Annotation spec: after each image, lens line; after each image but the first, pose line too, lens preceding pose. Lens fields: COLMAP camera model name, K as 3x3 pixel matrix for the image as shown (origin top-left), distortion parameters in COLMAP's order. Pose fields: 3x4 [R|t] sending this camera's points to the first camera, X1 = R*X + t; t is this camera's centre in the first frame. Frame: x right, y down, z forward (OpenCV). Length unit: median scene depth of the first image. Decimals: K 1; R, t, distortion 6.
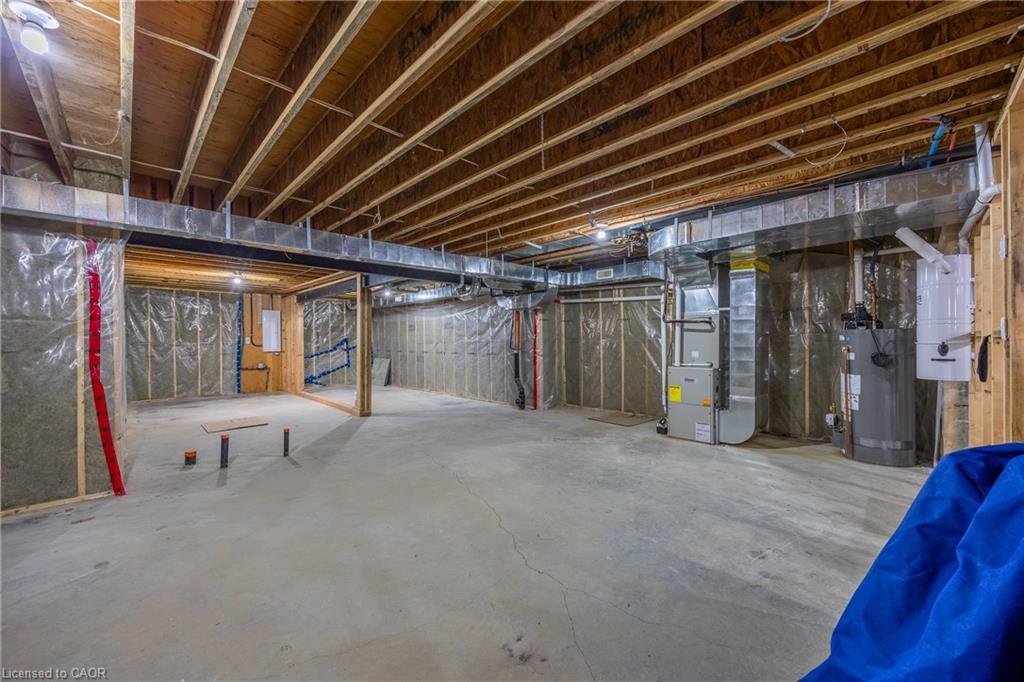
lens RADIAL K [[394.1, 0, 507.3], [0, 394.1, 345.9], [0, 0, 1]] dist [-0.001481, -0.000287]
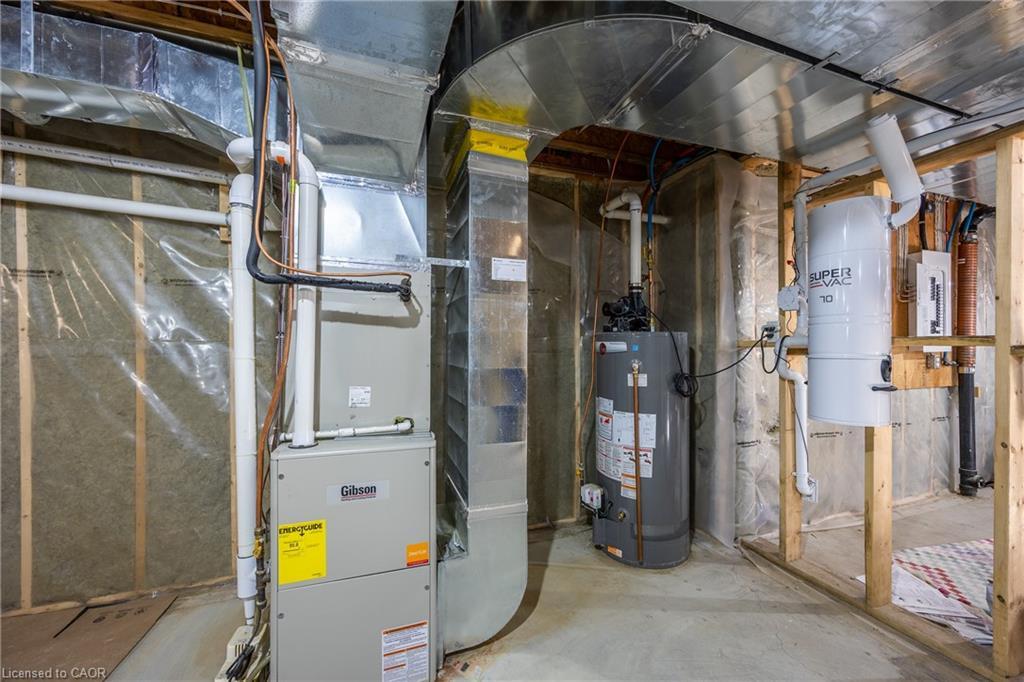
lens RADIAL K [[394.1, 0, 507.3], [0, 394.1, 345.9], [0, 0, 1]] dist [-0.001481, -0.000287]
pose [[0.417922, 0.008317, 0.908445, 0.282969], [0.007932, 0.999887, -0.012804, -0.014698], [-0.908448, 0.012557, 0.417809, 0.888851]]
